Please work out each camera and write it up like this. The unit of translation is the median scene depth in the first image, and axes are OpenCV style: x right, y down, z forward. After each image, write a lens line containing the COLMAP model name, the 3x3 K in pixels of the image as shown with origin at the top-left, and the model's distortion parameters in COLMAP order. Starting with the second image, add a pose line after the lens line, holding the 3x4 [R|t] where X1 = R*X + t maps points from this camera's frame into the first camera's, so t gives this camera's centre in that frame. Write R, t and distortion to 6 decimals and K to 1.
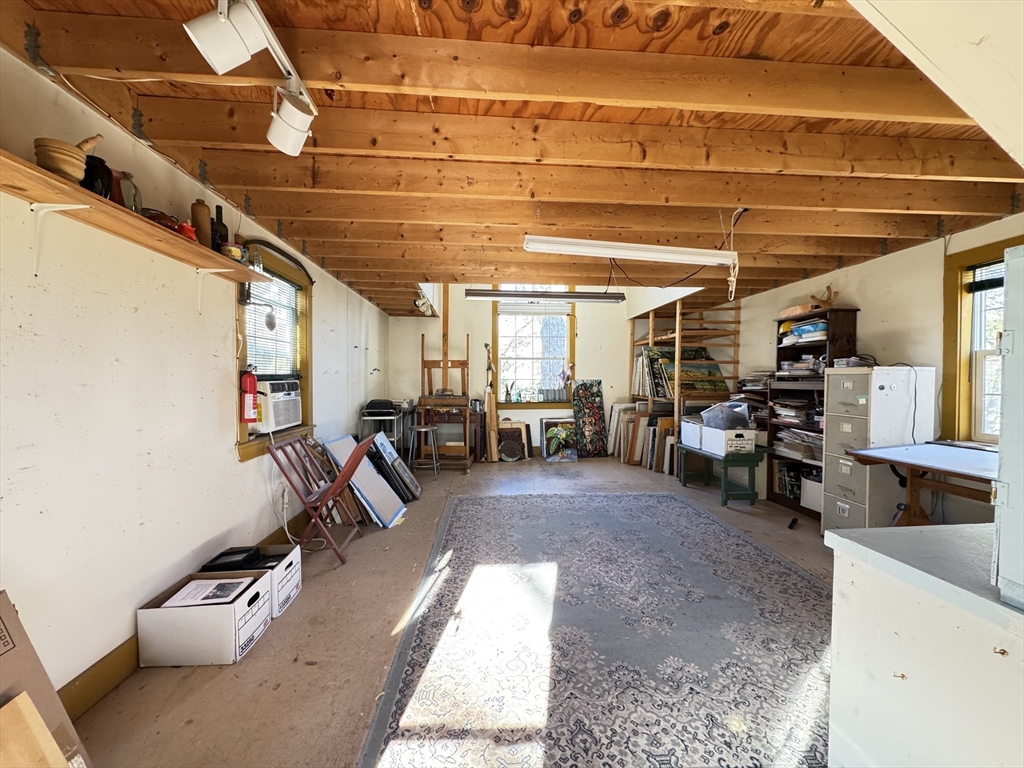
lens RADIAL K [[410.1, 0, 511.8], [0, 410.1, 386.7], [0, 0, 1]] dist [-0.002567, 0.000183]
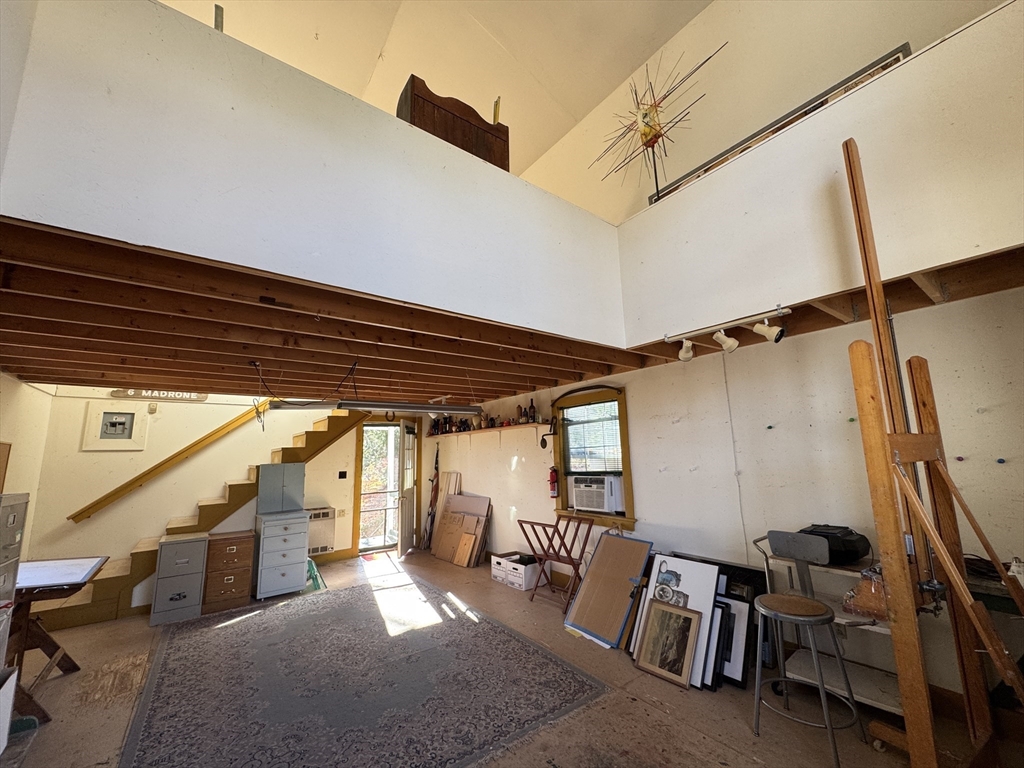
lens RADIAL K [[410.1, 0, 508.2], [0, 410.1, 385.9], [0, 0, 1]] dist [-0.002567, 0.000183]
pose [[-0.848799, -0.067526, -0.524385, 0.504882], [0.019569, 0.987119, -0.158789, -0.115684], [0.528353, -0.145042, -0.836544, 2.309261]]
